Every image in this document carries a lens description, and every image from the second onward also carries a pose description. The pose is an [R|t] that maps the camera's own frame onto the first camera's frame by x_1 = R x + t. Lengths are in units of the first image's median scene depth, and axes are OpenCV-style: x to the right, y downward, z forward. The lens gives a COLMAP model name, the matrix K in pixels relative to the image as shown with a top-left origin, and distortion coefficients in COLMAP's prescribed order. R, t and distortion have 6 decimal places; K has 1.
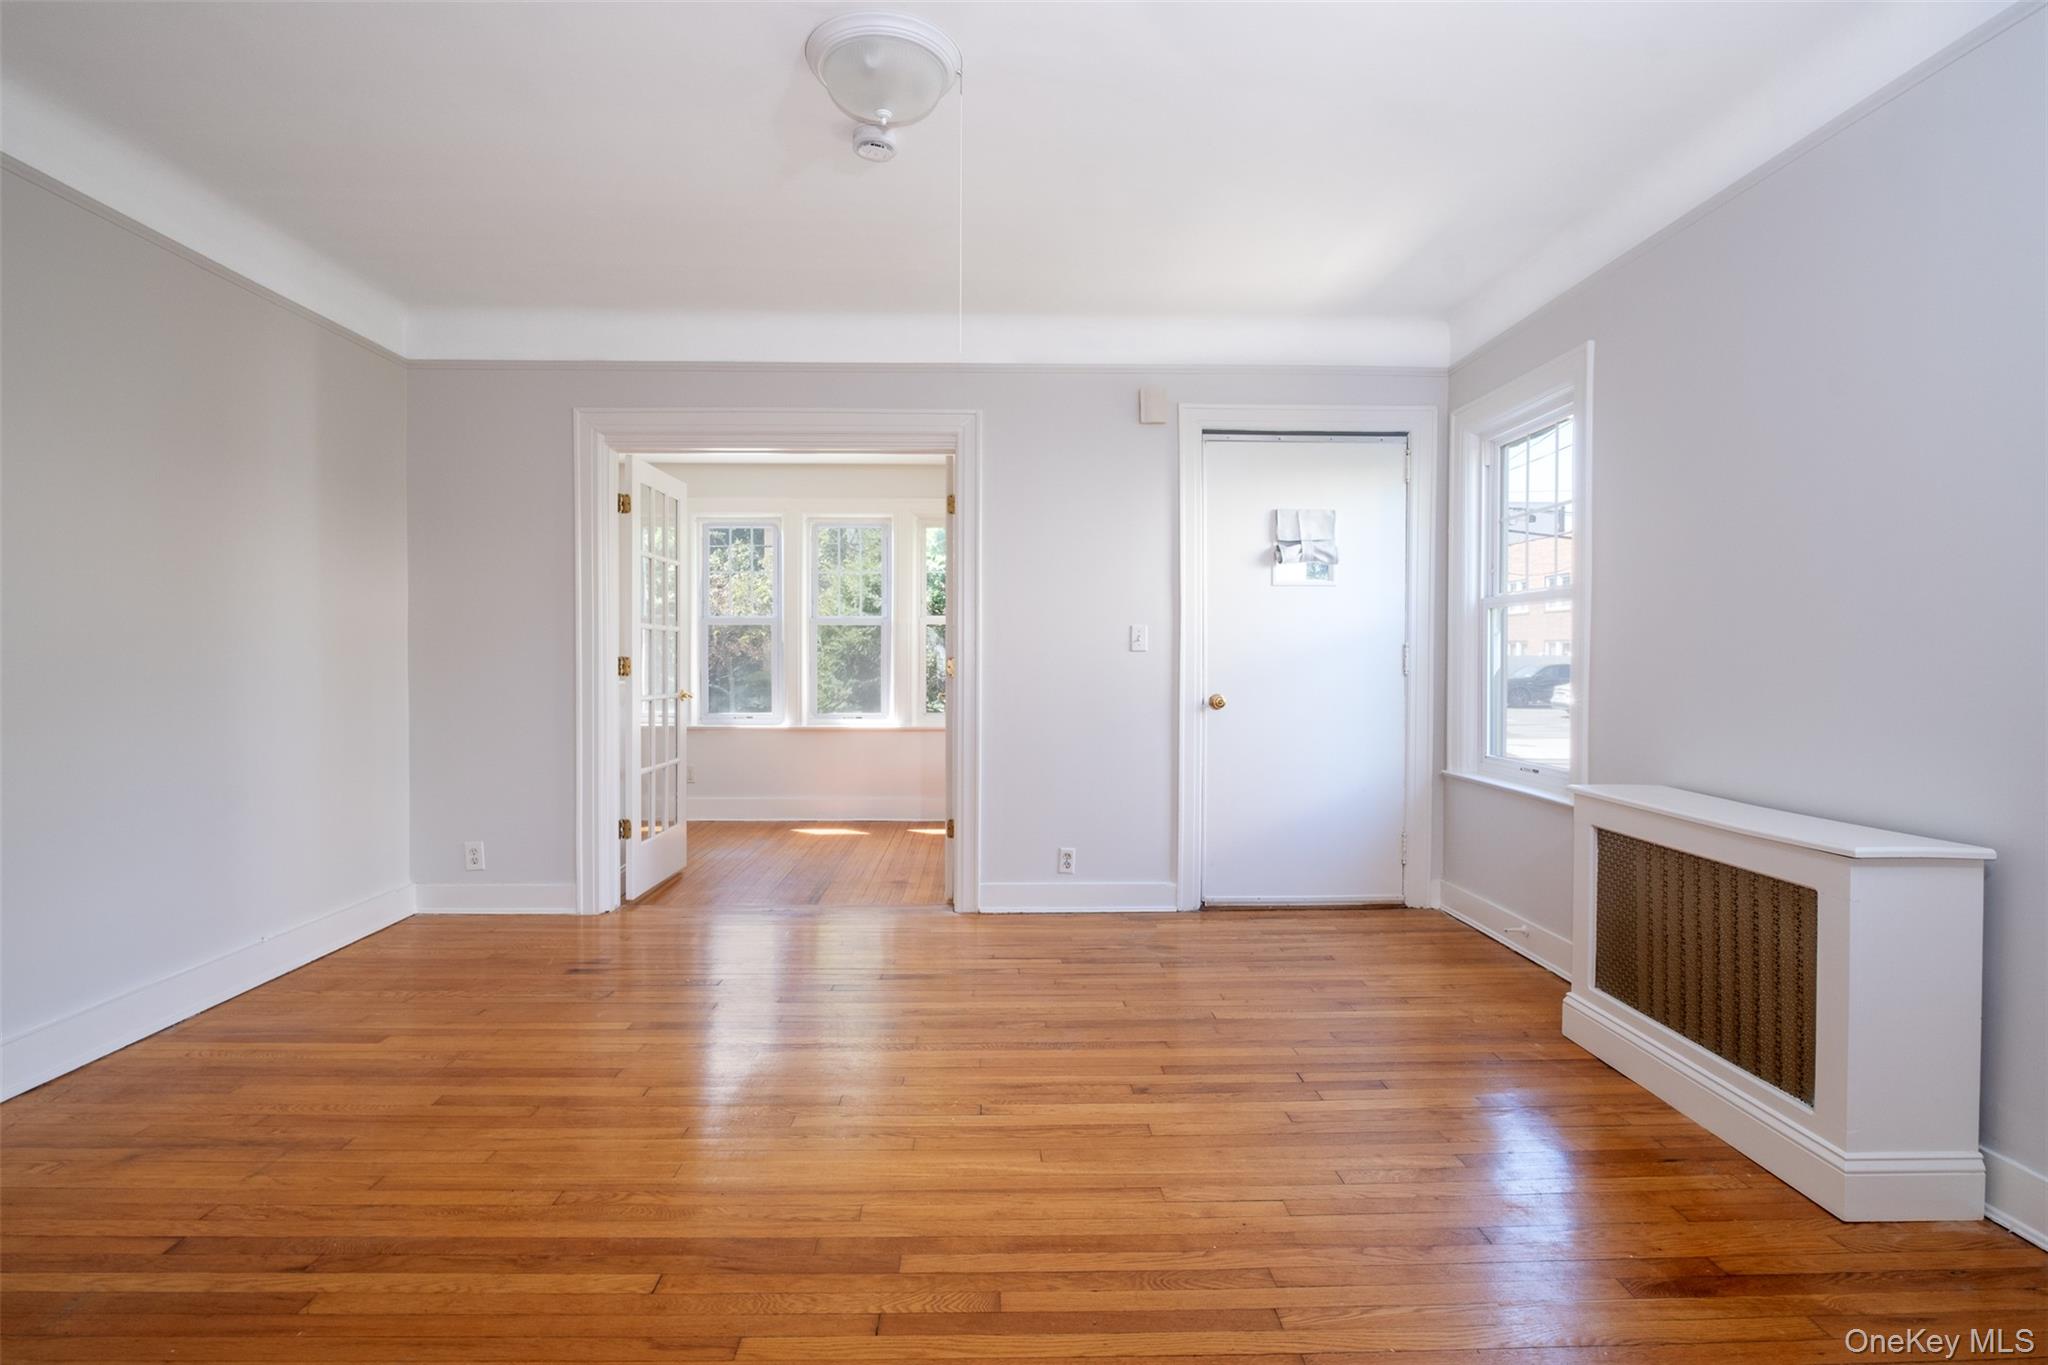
lens RADIAL K [[984.2, 0, 1016.7], [0, 984.2, 651.0], [0, 0, 1]] dist [-0.001170, 0.000011]
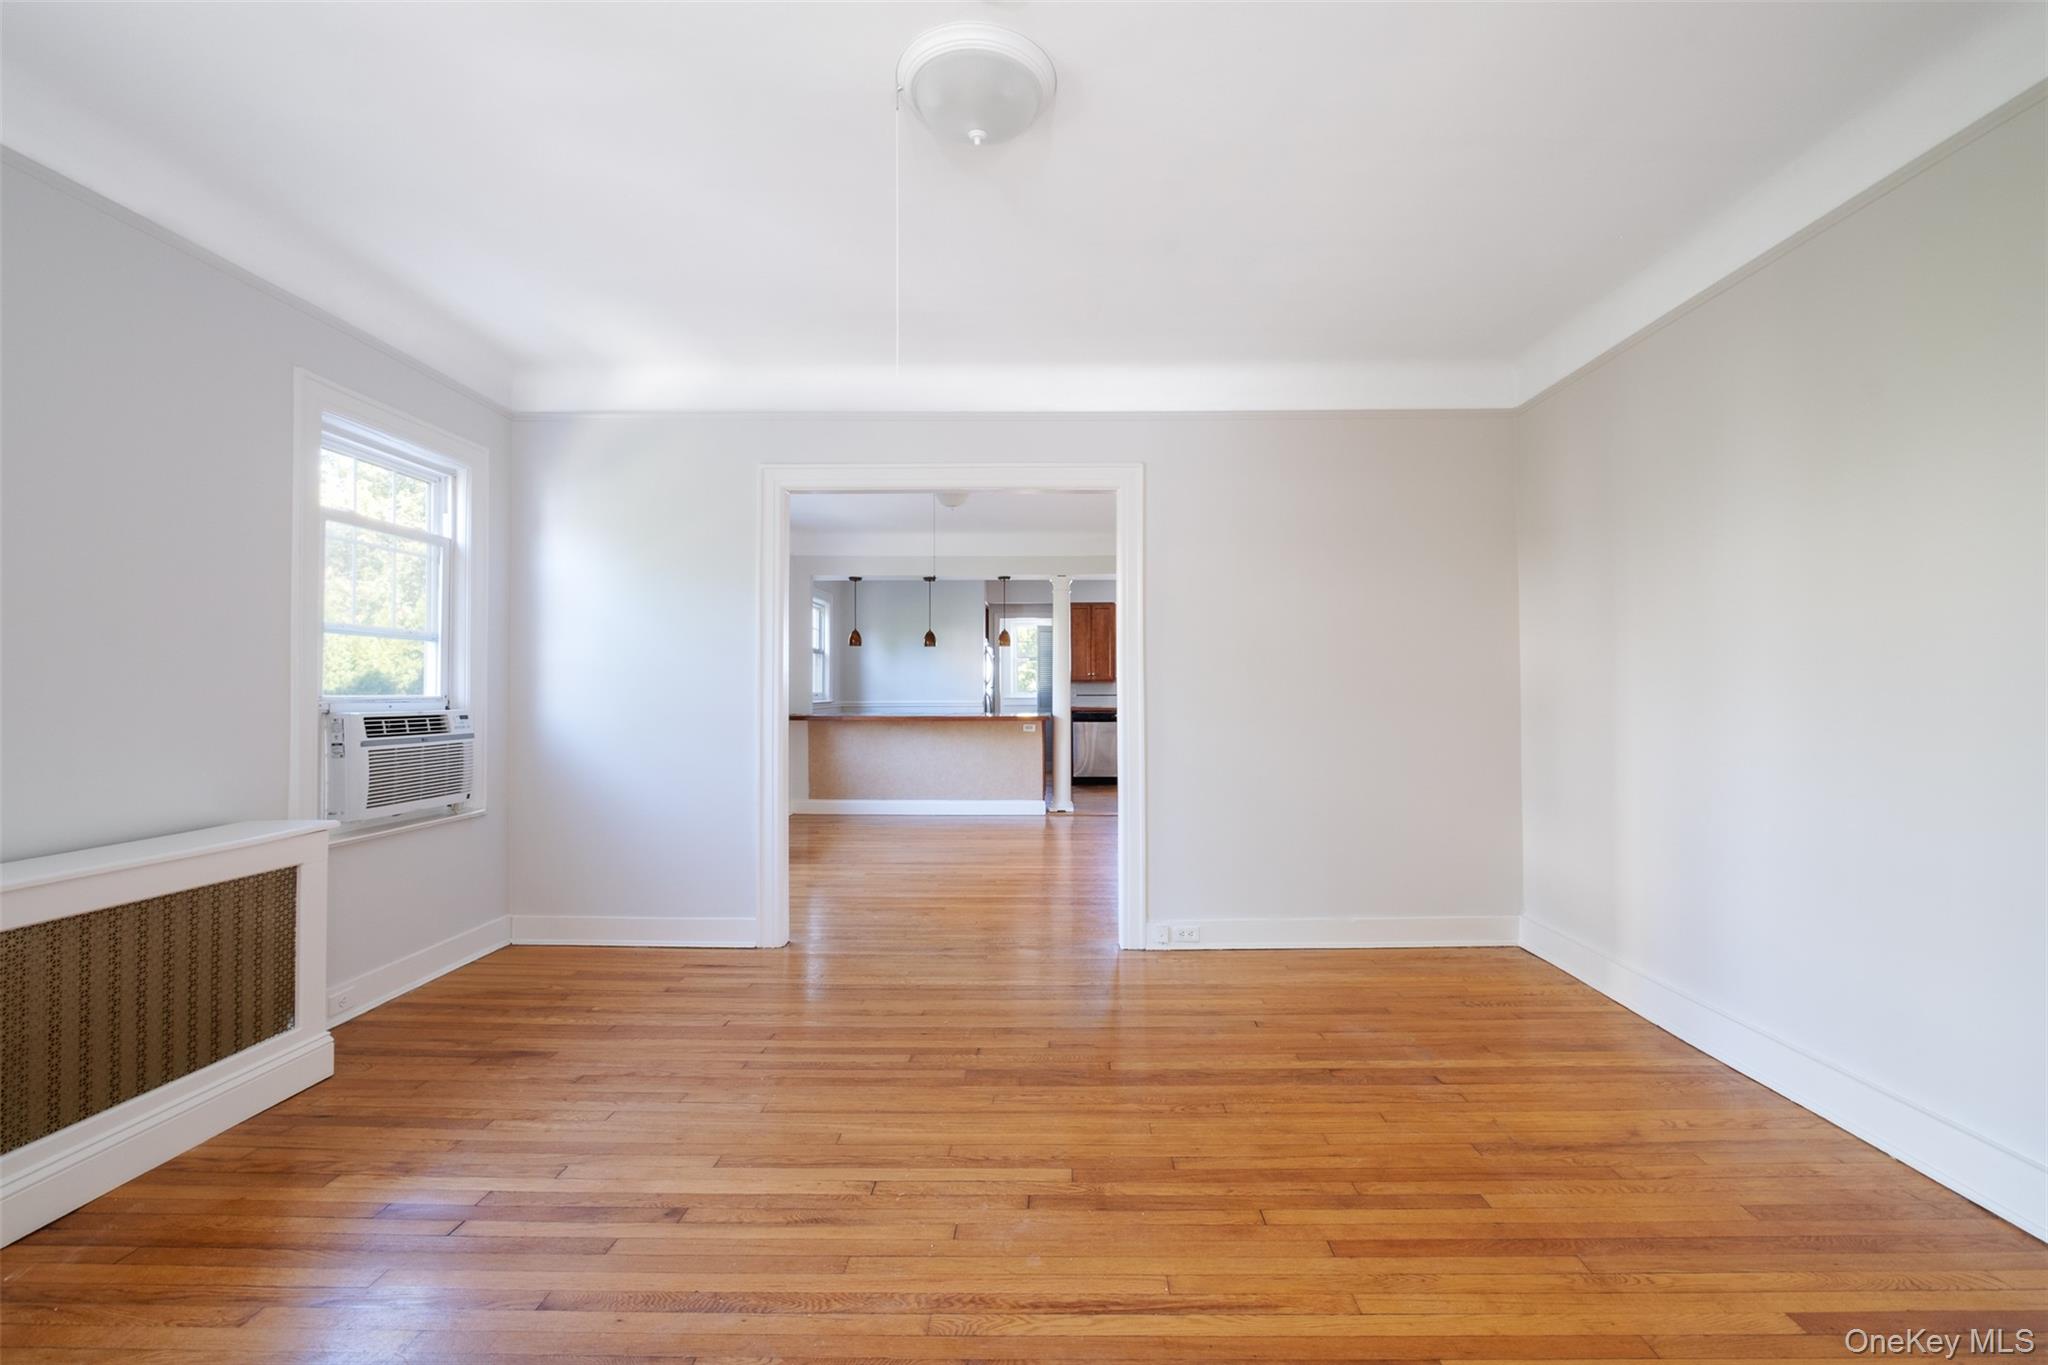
lens RADIAL K [[866.0, 0, 1024.0], [0, 866.0, 682.5], [0, 0, 1]] dist [0.000109, 0.000061]
pose [[-0.997833, 0.000750, 0.065791, -0.253900], [-0.000331, 0.999865, -0.016416, 0.008823], [-0.065794, -0.016402, -0.997698, 1.999809]]
